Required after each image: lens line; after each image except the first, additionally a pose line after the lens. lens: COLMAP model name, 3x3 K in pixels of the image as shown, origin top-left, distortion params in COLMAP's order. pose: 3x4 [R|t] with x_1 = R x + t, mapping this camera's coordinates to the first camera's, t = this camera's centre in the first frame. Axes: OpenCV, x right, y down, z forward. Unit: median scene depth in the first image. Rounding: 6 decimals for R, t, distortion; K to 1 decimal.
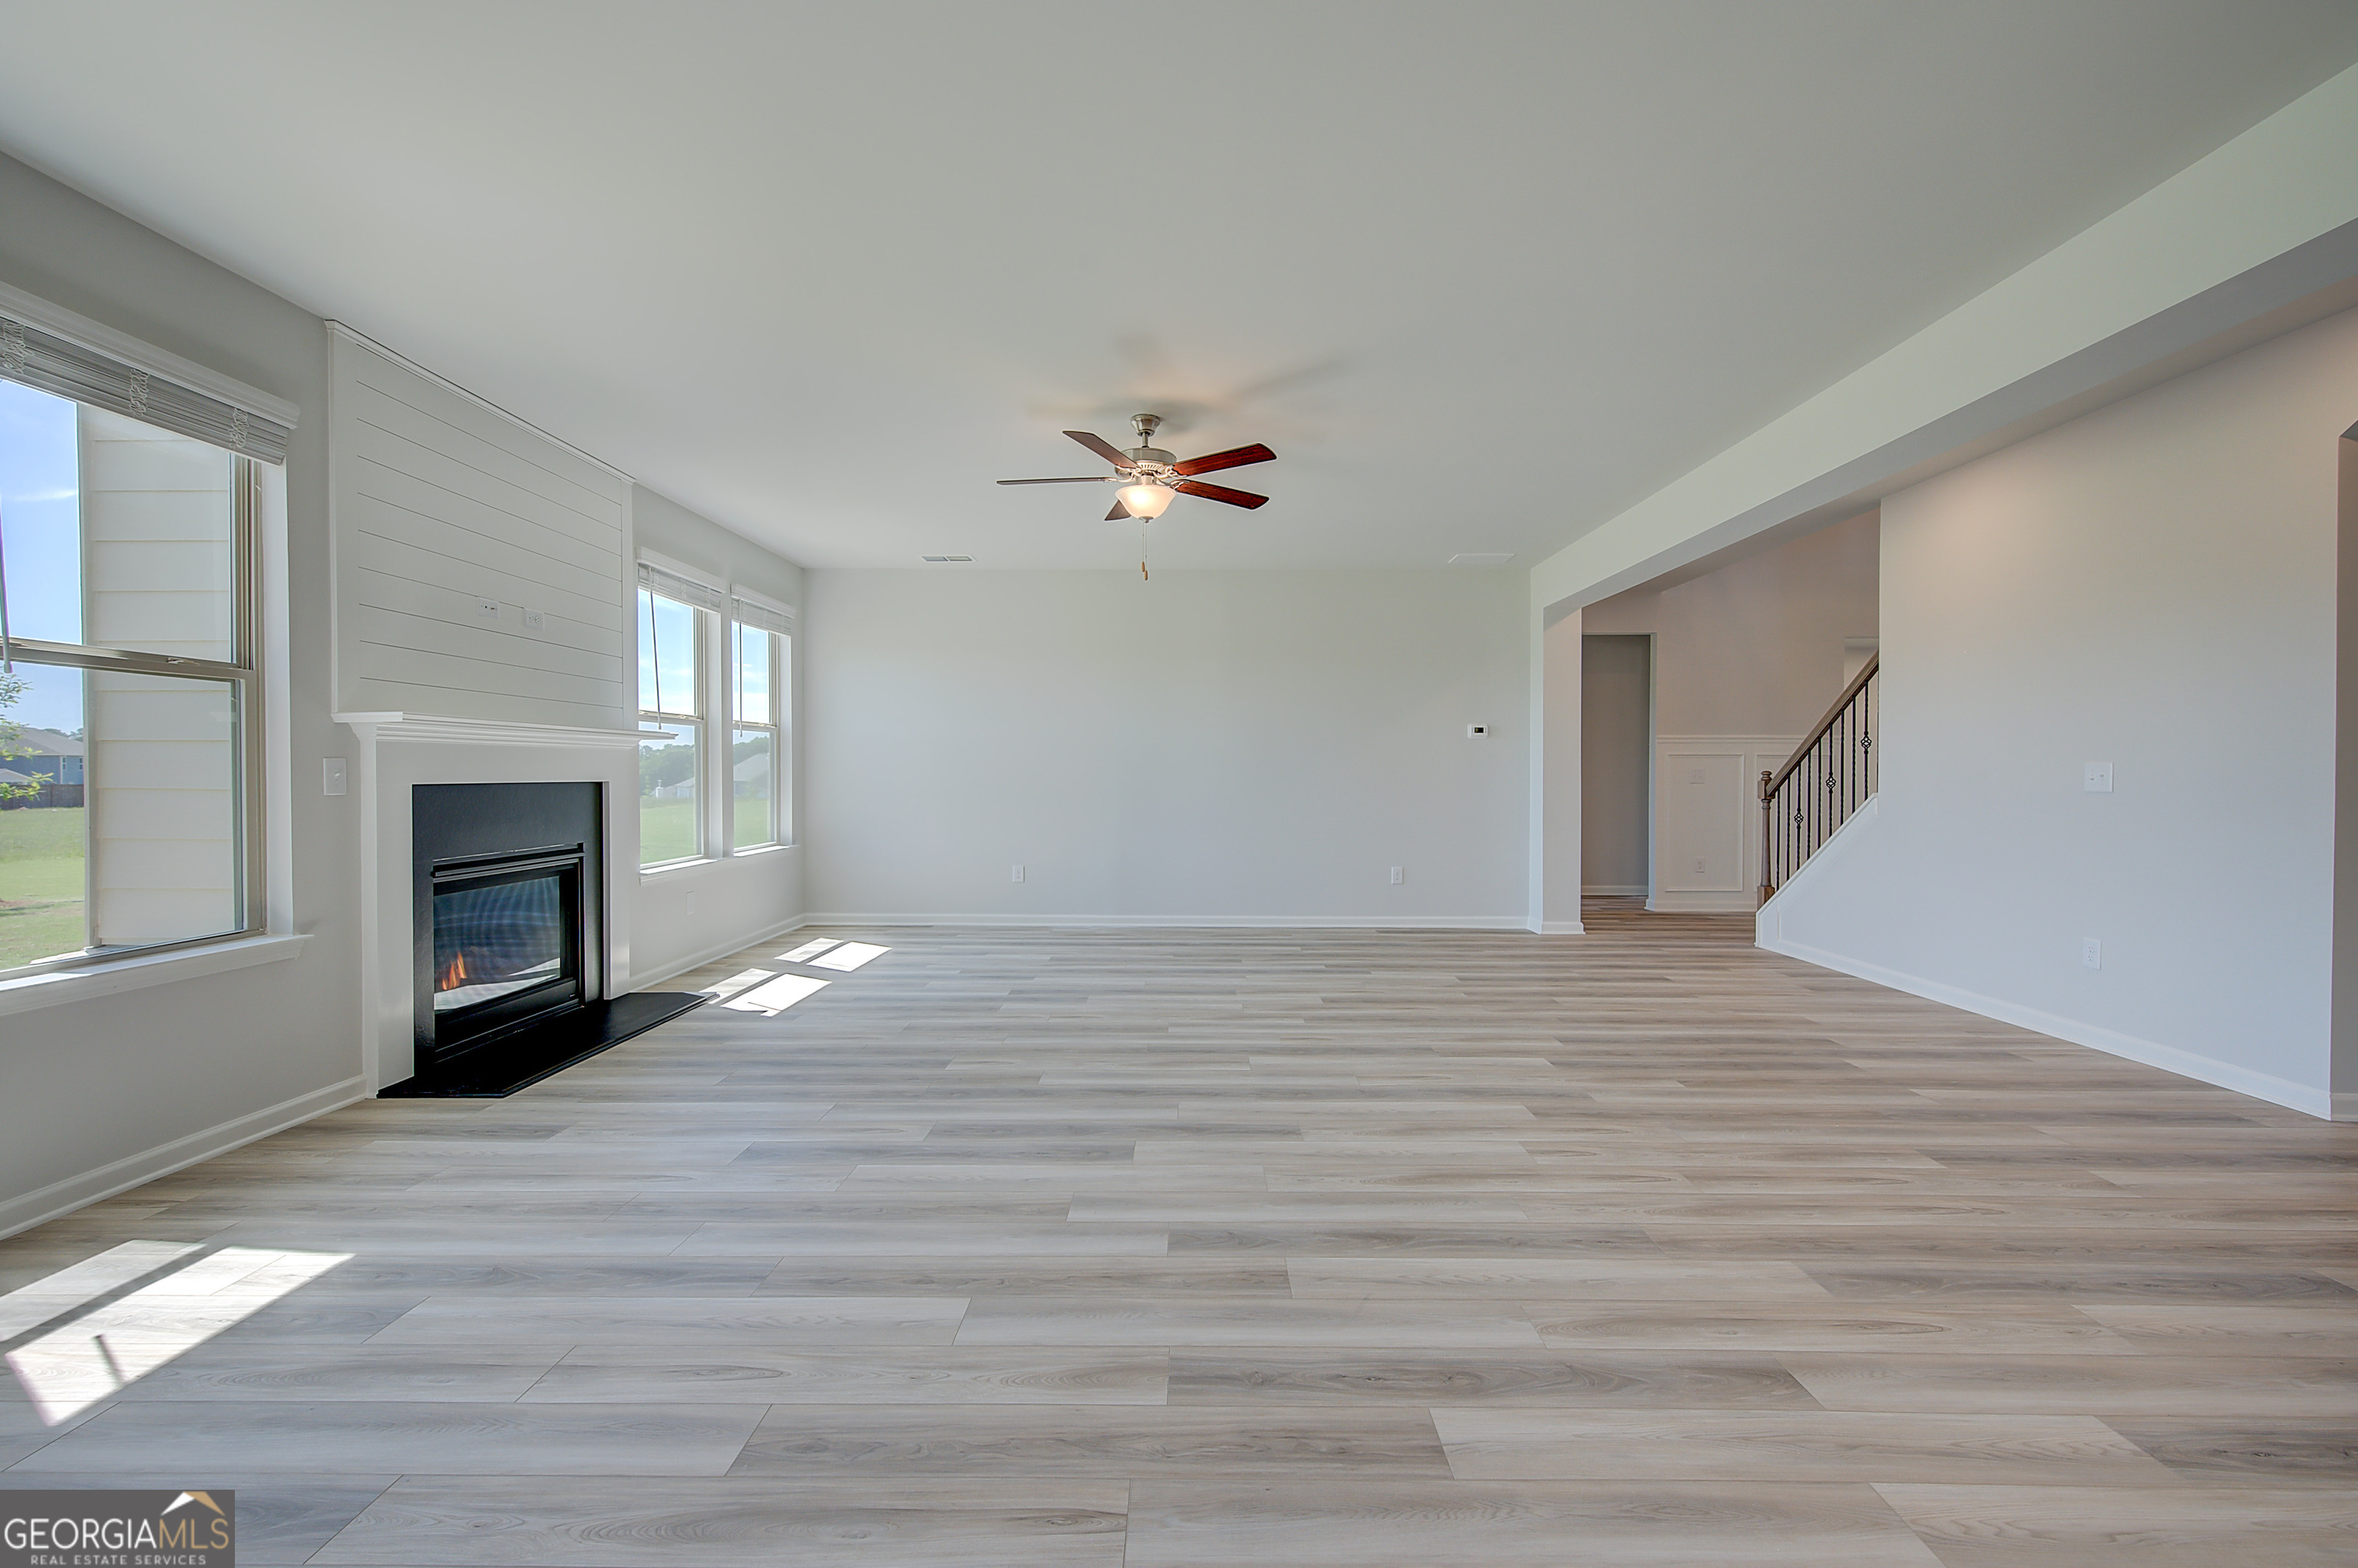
lens RADIAL K [[945.6, 0, 1191.6], [0, 945.6, 781.2], [0, 0, 1]] dist [-0.000368, -0.000482]
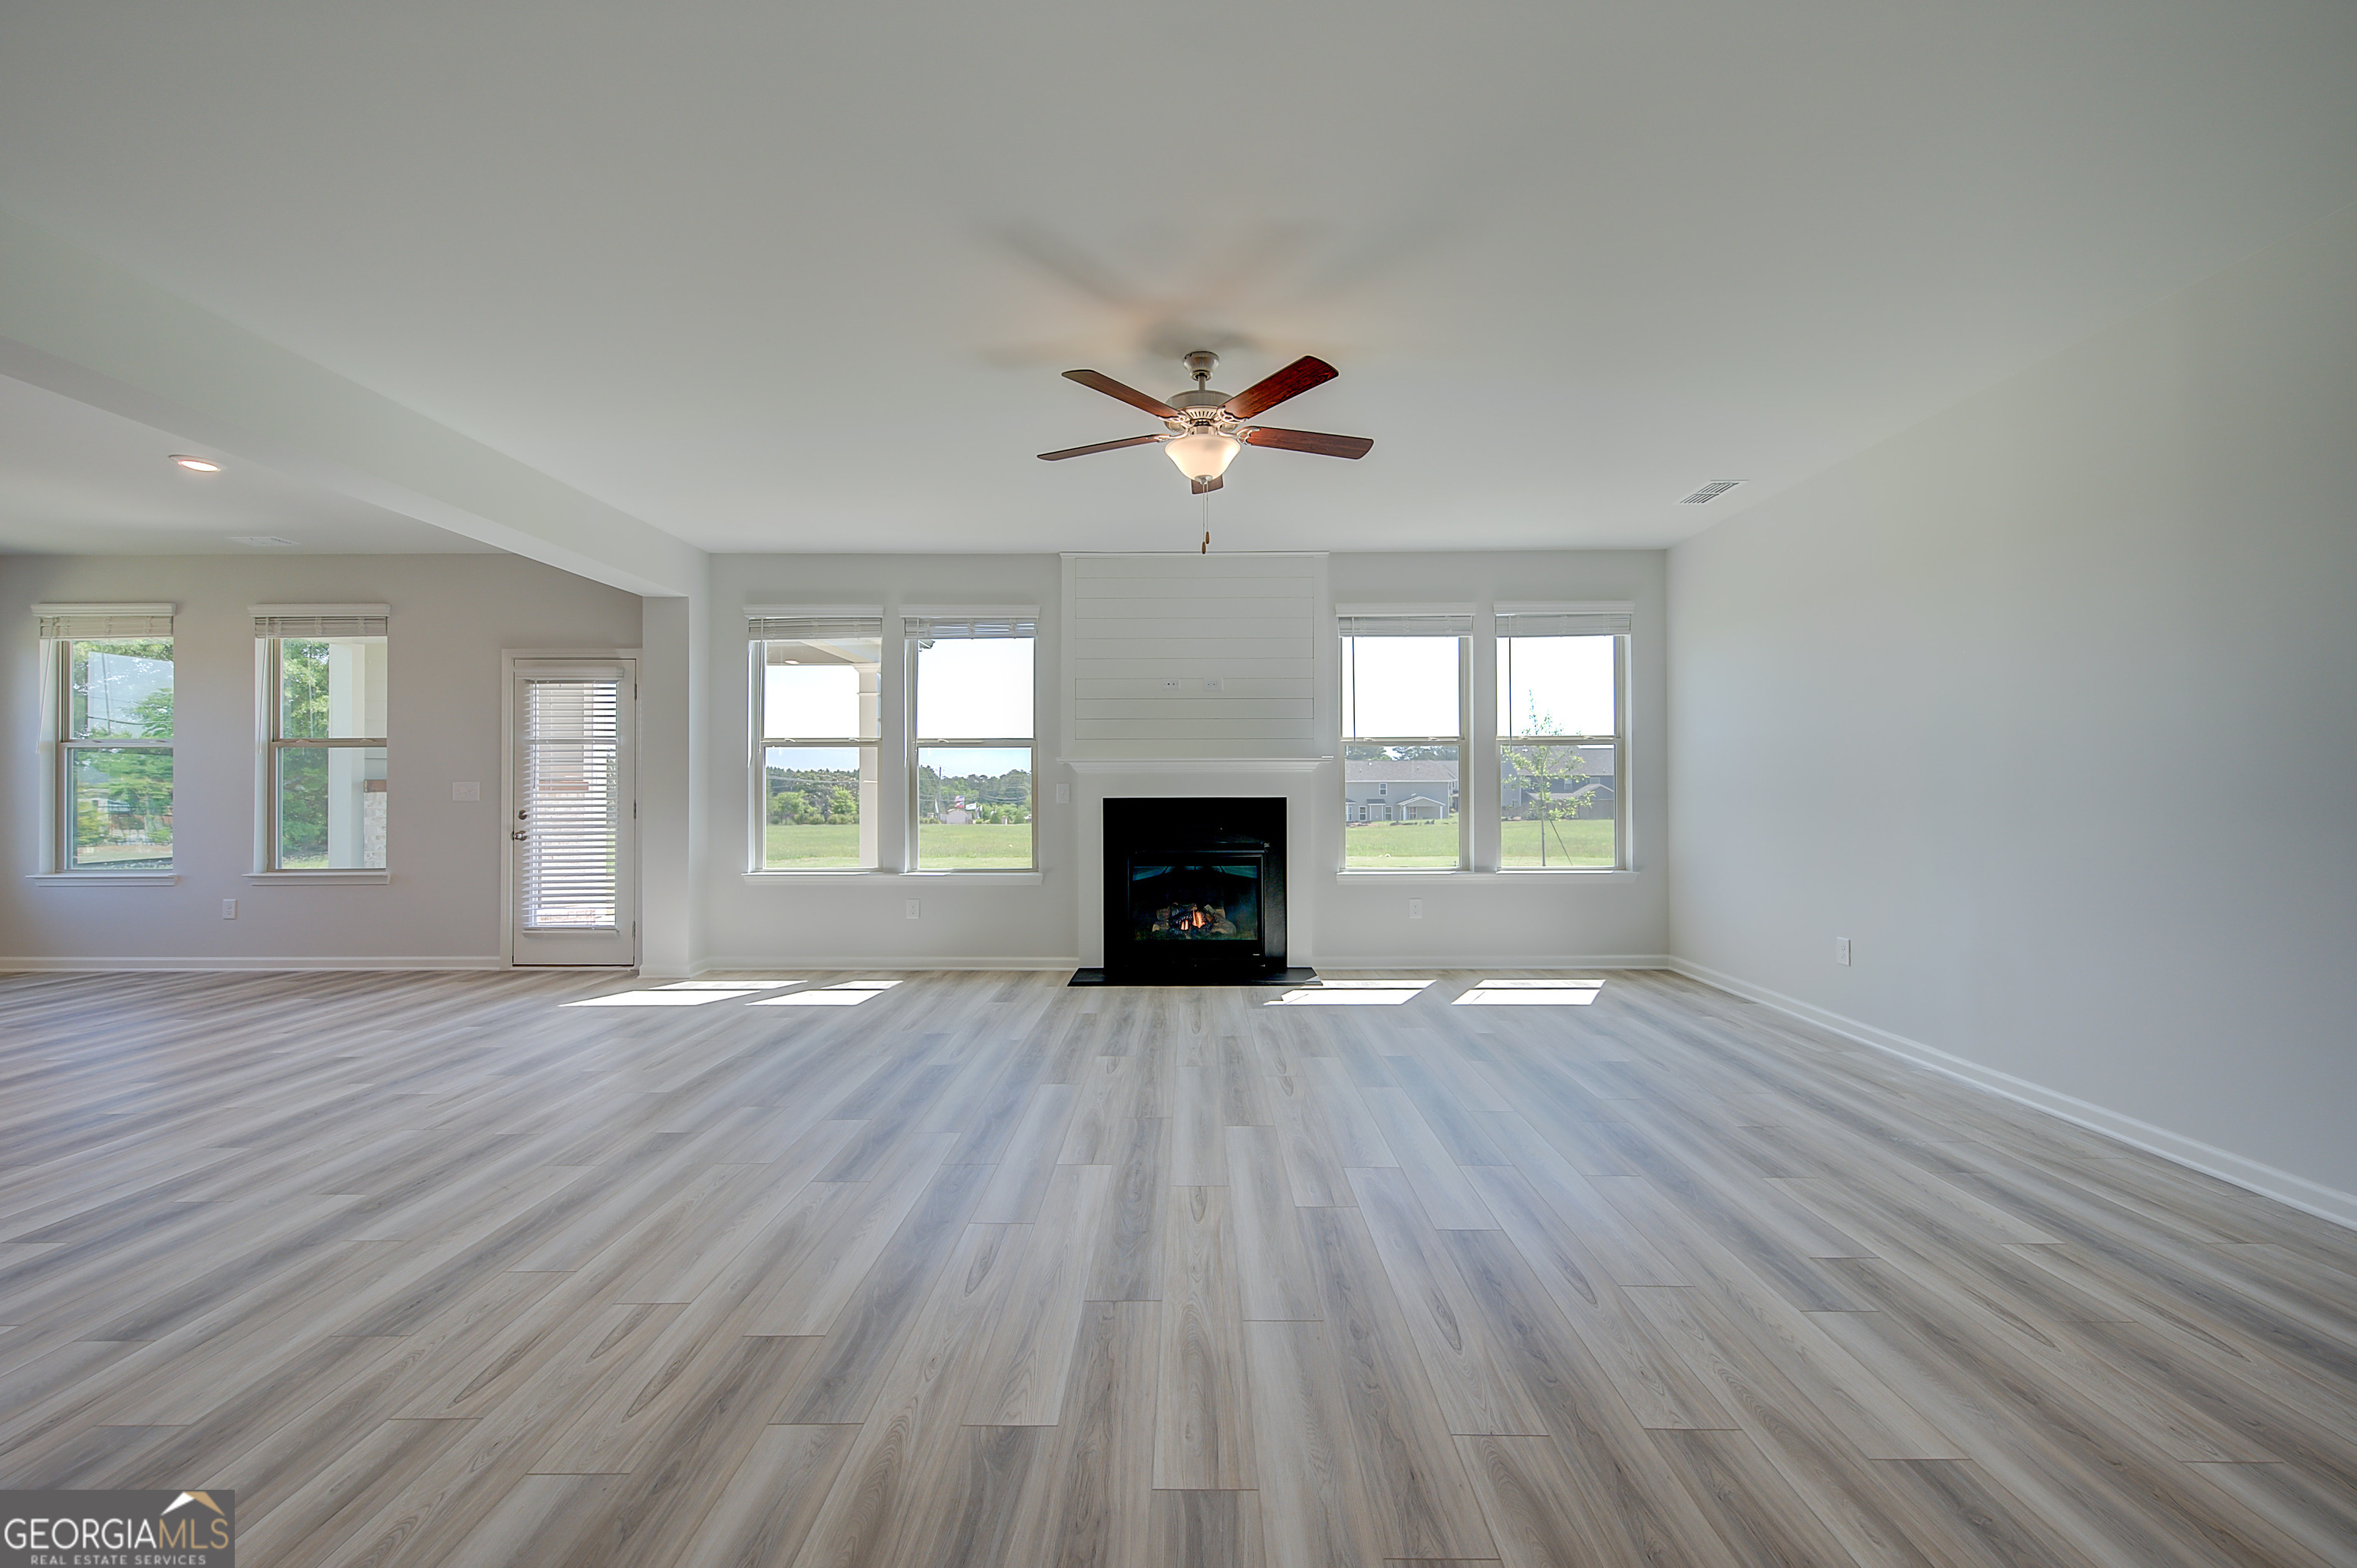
lens RADIAL K [[939.3, 0, 1178.5], [0, 939.3, 784.0], [0, 0, 1]] dist [0.001046, -0.000418]
pose [[-0.002588, -0.007235, -0.999970, 0.892866], [-0.003585, 0.999967, -0.007225, -0.010153], [0.999990, 0.003566, -0.002613, 1.150950]]
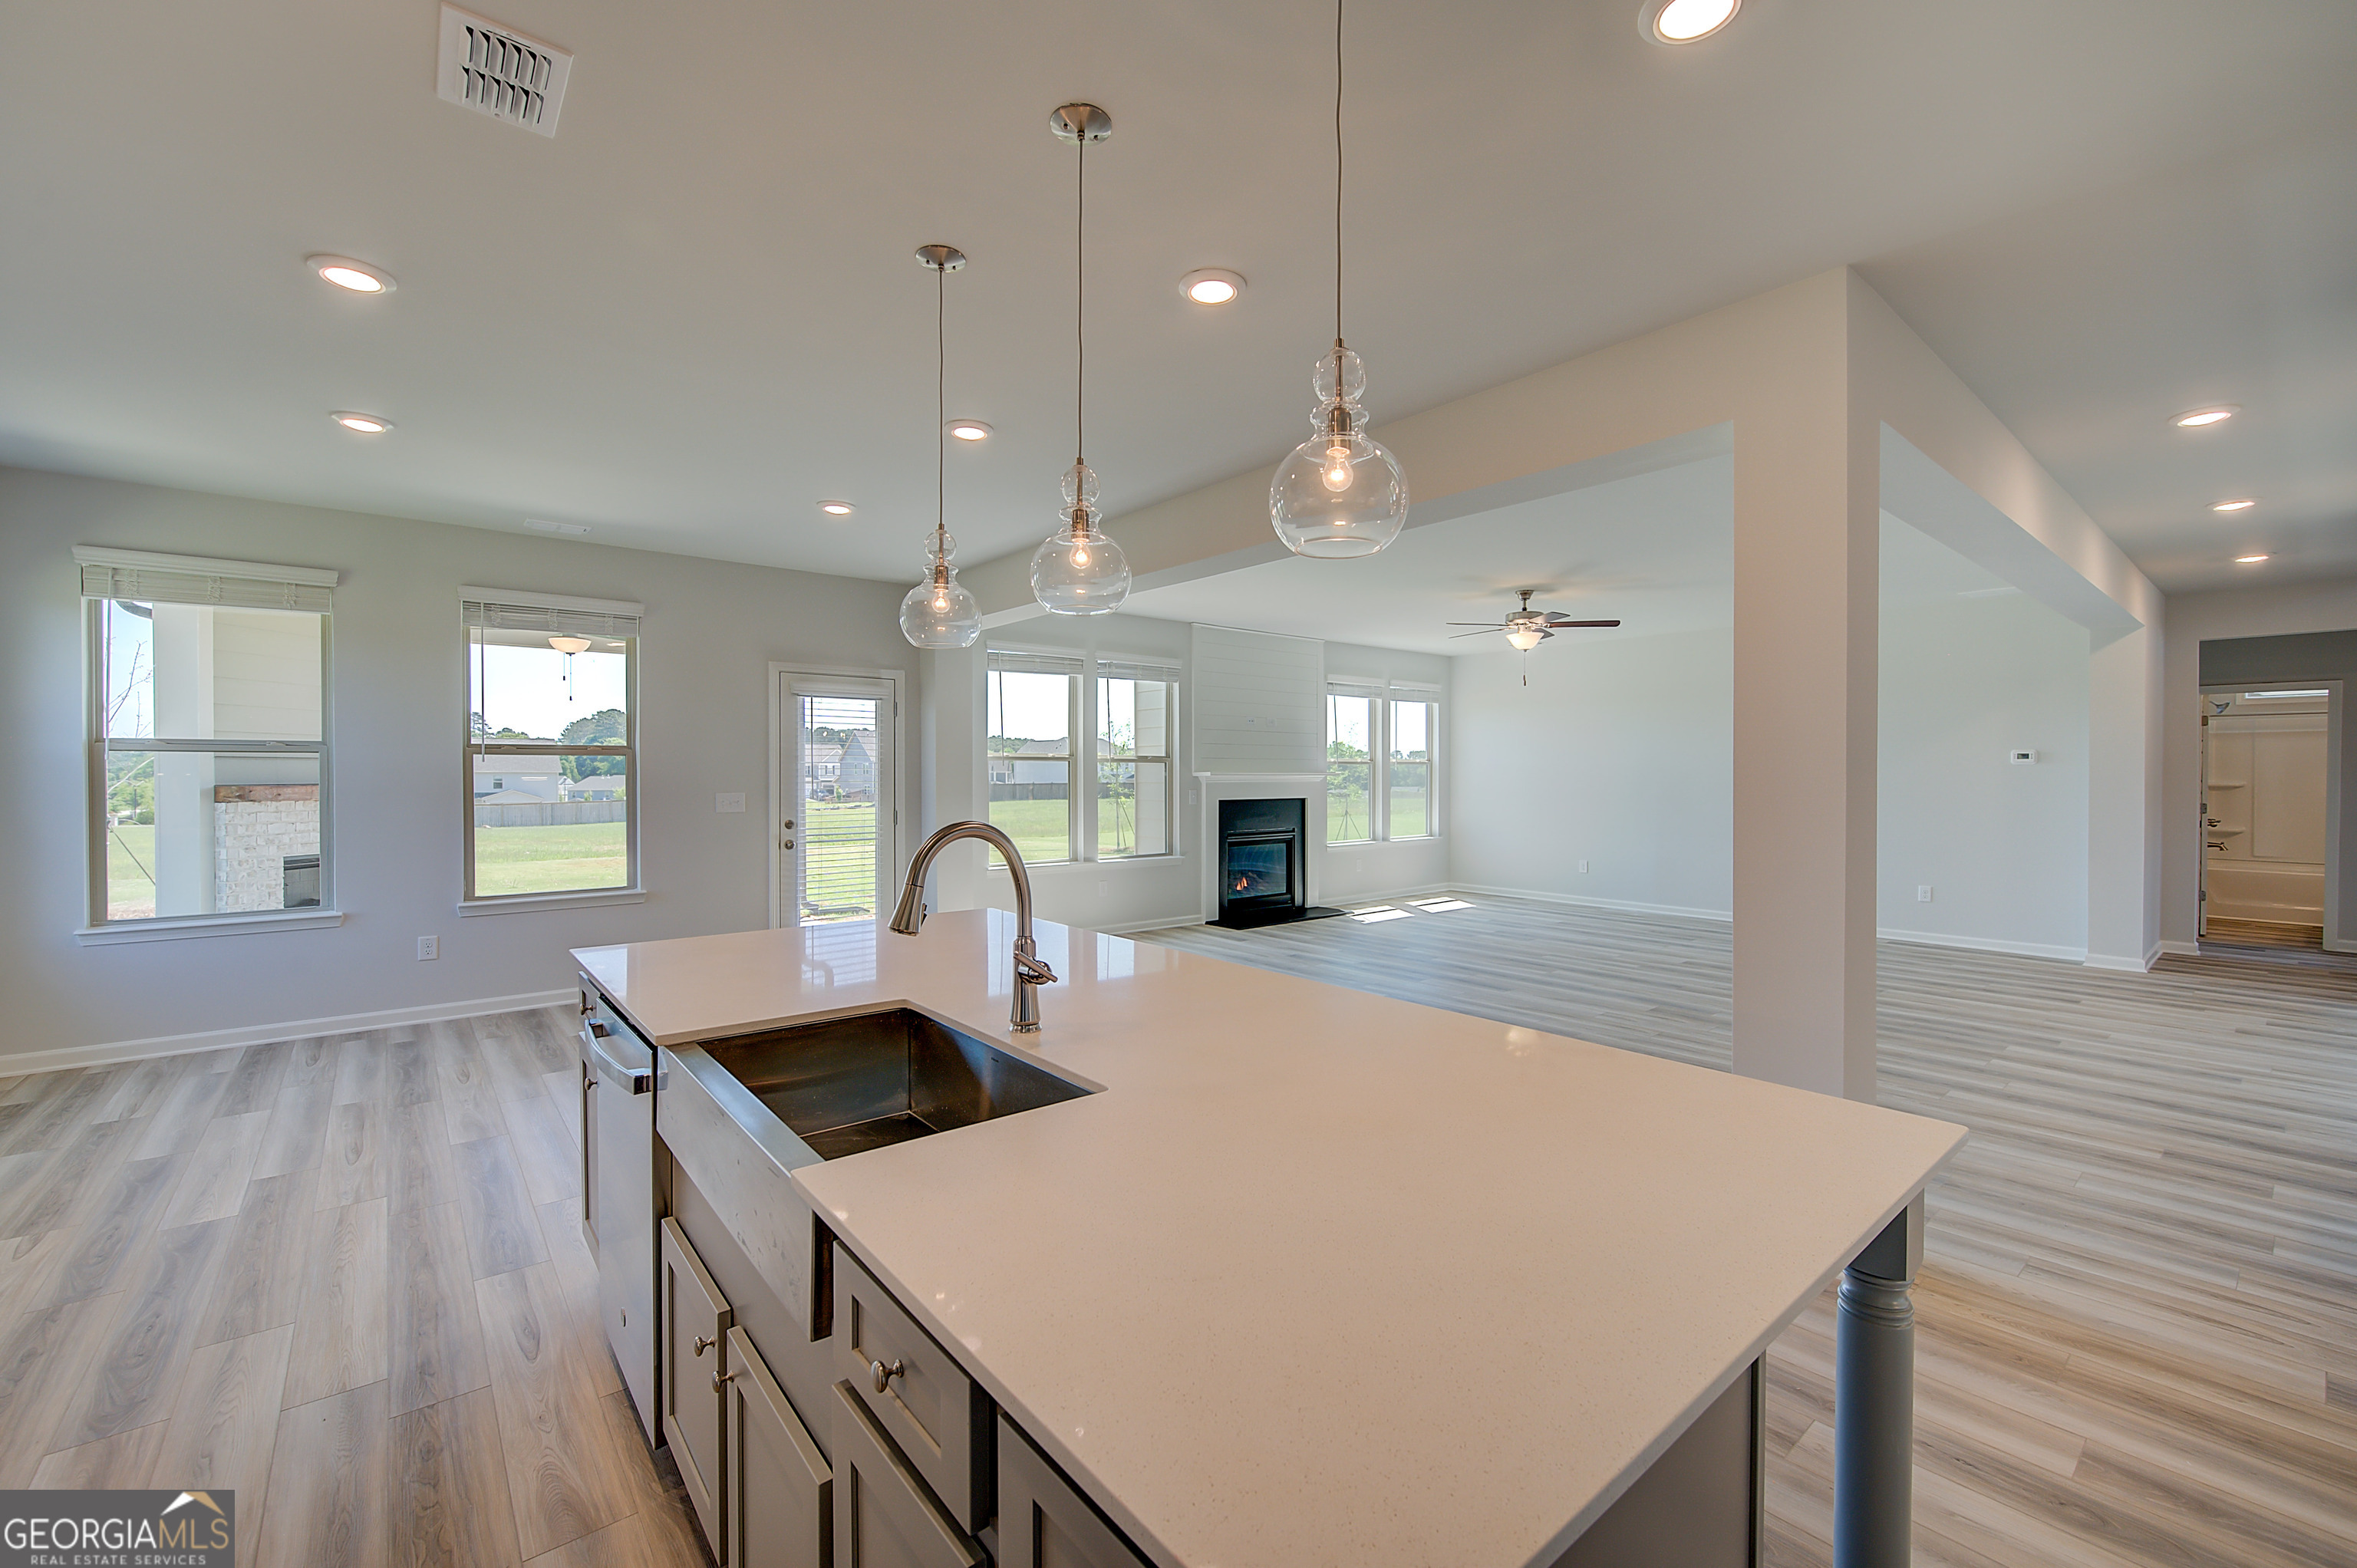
lens RADIAL K [[975.2, 0, 1178.5], [0, 975.2, 784.0], [0, 0, 1]] dist [-0.012215, -0.000120]
pose [[0.642951, 0.007711, -0.765868, 1.044514], [-0.004954, 0.999970, 0.005909, -0.053217], [0.765891, -0.000005, 0.642971, -0.703316]]
